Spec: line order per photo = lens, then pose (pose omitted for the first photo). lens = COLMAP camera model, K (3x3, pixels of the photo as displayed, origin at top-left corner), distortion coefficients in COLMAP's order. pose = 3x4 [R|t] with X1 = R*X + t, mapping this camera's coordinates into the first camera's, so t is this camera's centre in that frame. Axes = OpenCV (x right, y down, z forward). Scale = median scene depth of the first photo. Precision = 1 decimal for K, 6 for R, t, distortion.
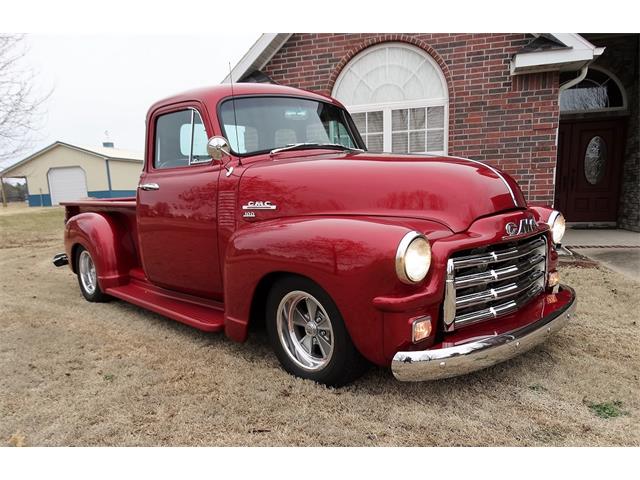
lens RADIAL K [[479.4, 0, 304.6], [0, 479.4, 284.4], [0, 0, 1]] dist [-0.004126, 0.002621]
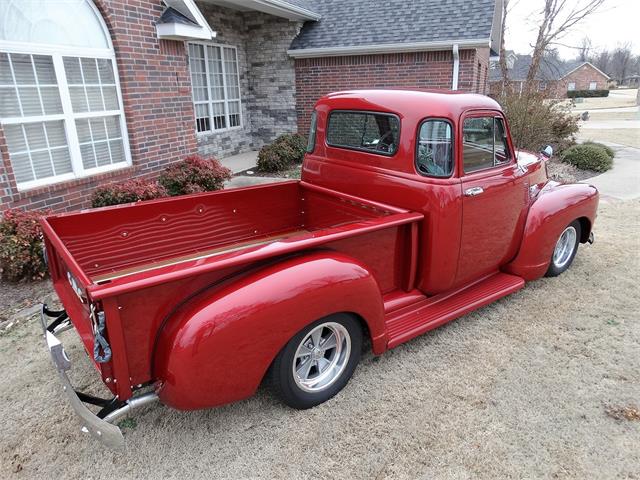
lens RADIAL K [[454.5, 0, 323.0], [0, 454.5, 239.2], [0, 0, 1]] dist [-0.001215, 0.003545]
pose [[0.085040, -0.284227, 0.954978, -0.604143], [0.207125, 0.942555, 0.262086, -0.201009], [-0.974611, 0.175512, 0.139026, 0.568144]]
